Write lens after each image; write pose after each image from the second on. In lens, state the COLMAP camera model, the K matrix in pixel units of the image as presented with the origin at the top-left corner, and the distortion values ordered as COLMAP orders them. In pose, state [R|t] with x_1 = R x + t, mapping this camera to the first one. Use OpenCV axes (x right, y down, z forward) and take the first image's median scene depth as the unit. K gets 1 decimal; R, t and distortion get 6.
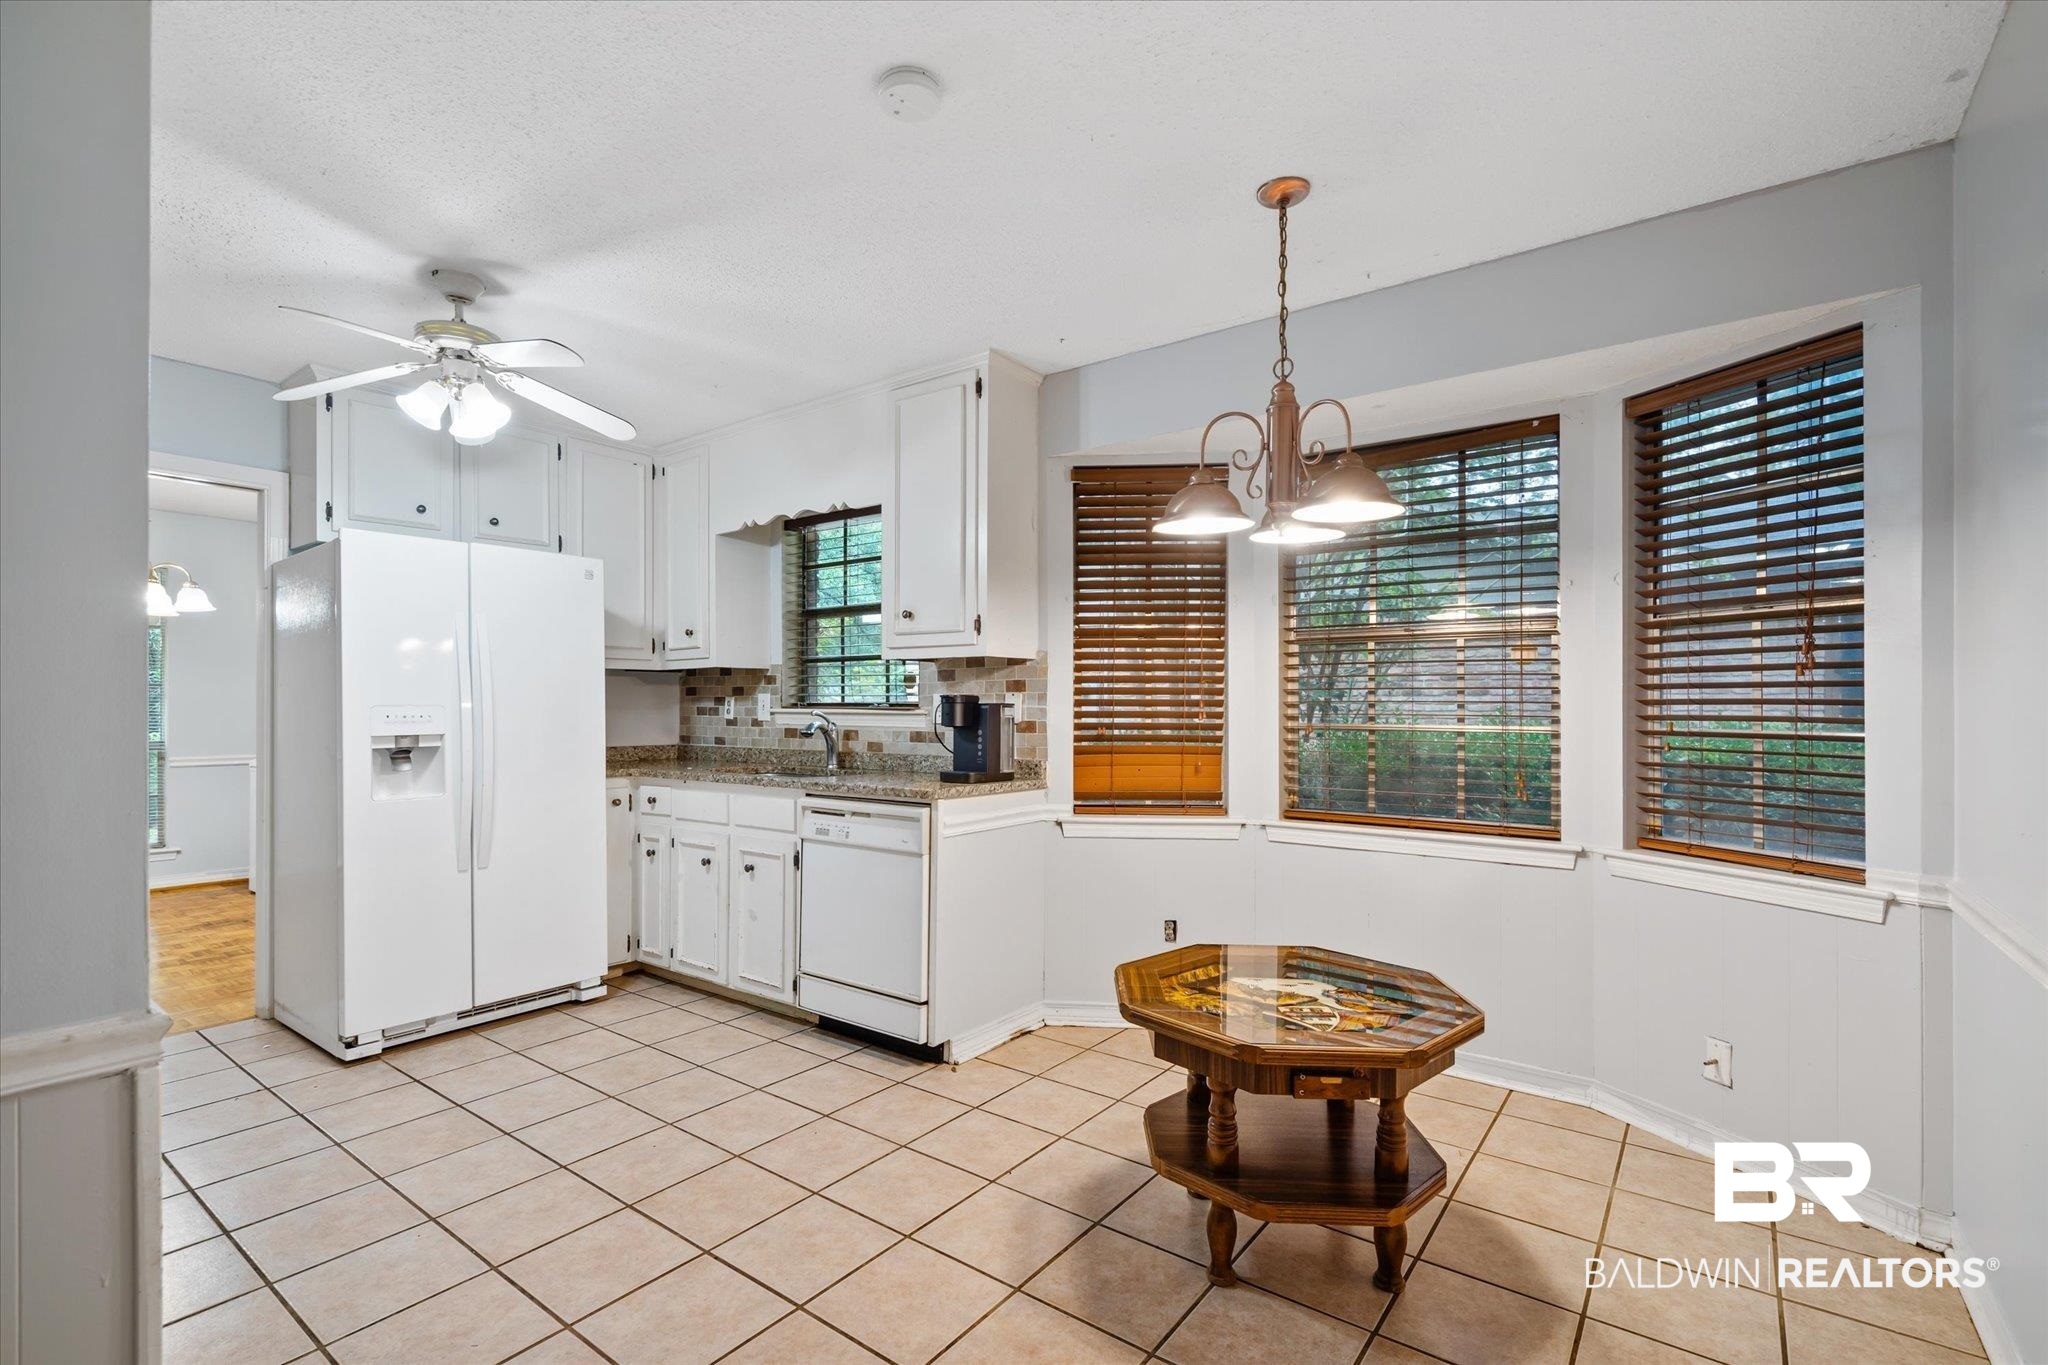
lens RADIAL K [[939.0, 0, 1002.4], [0, 939.0, 709.7], [0, 0, 1]] dist [-0.002715, 0.000180]
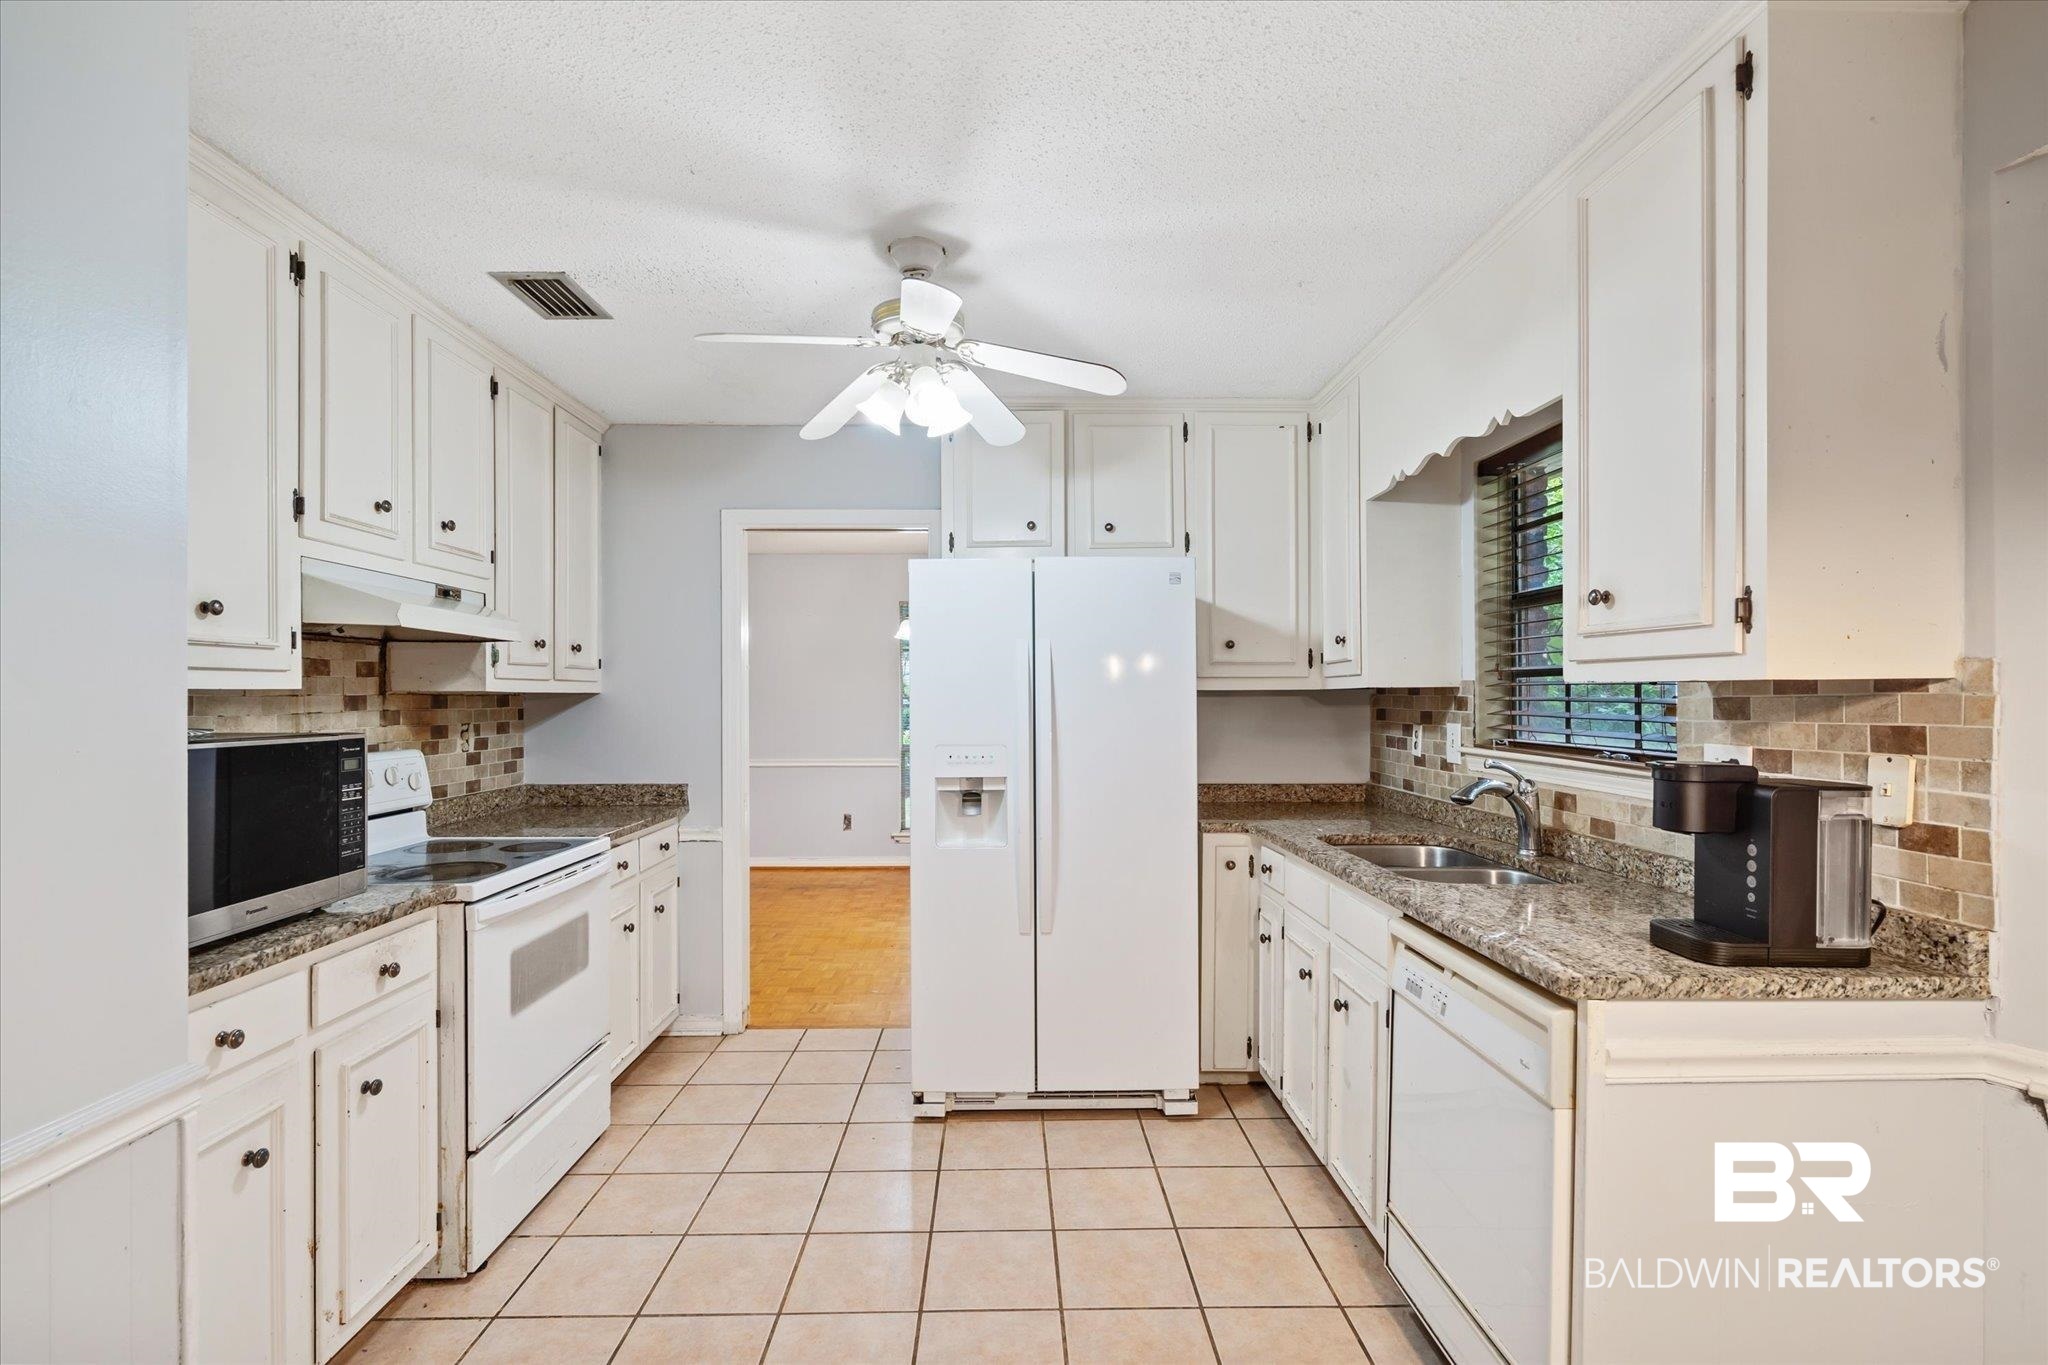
lens RADIAL K [[939.0, 0, 1016.6], [0, 939.0, 701.1], [0, 0, 1]] dist [-0.002715, 0.000180]
pose [[0.622838, 0.002547, -0.782347, 0.095080], [0.001044, 0.999991, 0.004086, -0.043621], [0.782350, -0.003361, 0.622830, 0.399463]]
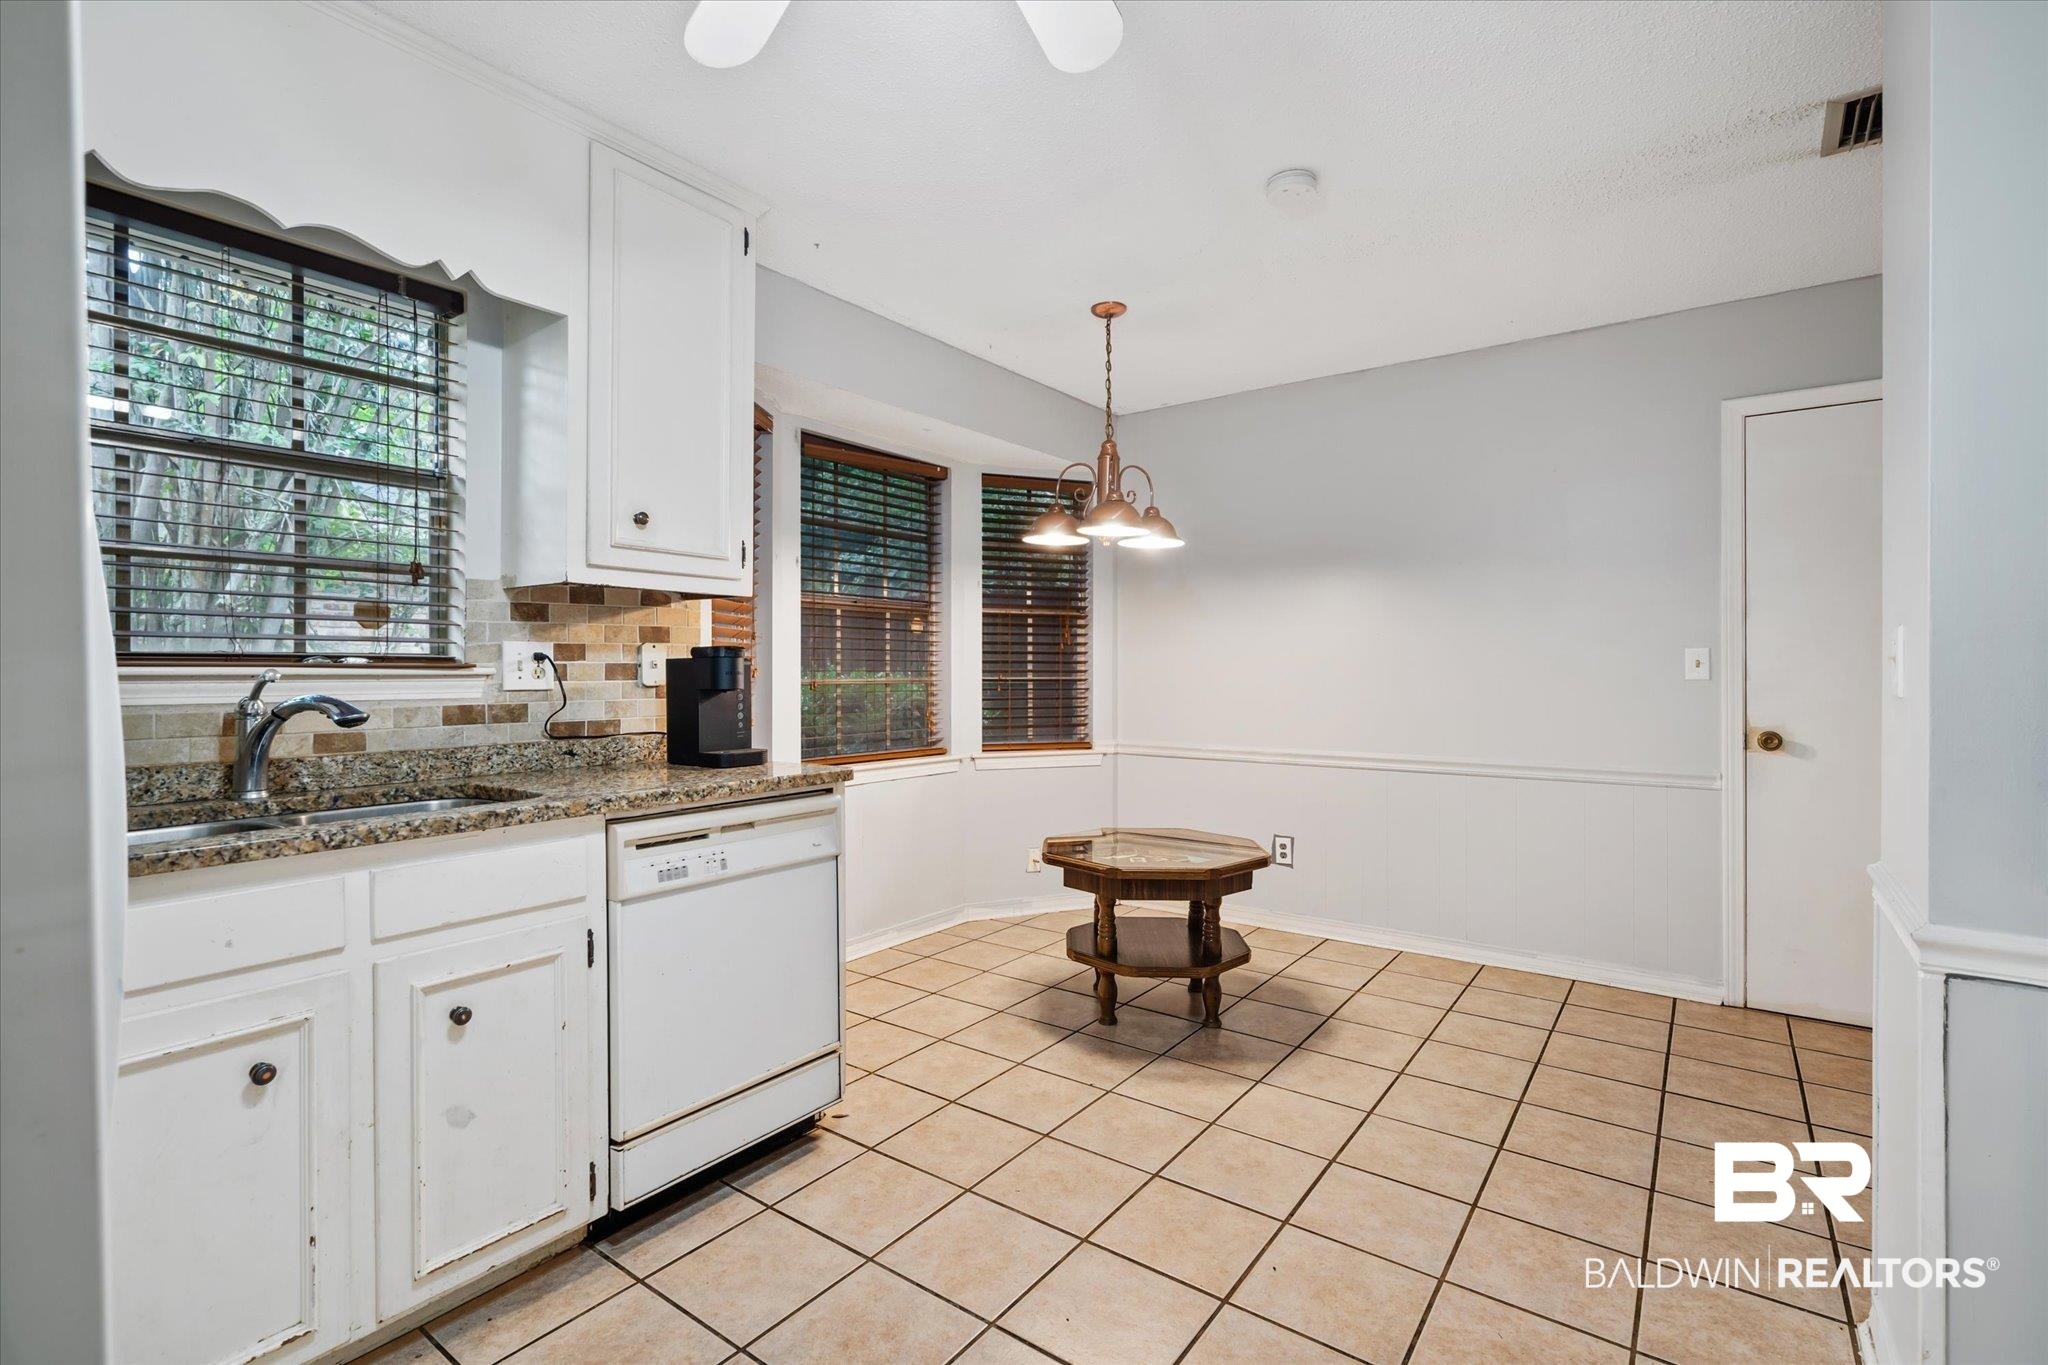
lens RADIAL K [[939.0, 0, 1018.9], [0, 939.0, 667.5], [0, 0, 1]] dist [-0.002715, 0.000180]
pose [[-0.019544, -0.002483, 0.999806, -0.698343], [0.002226, 0.999994, 0.002527, -0.000844], [-0.999807, 0.002275, -0.019538, 0.703976]]
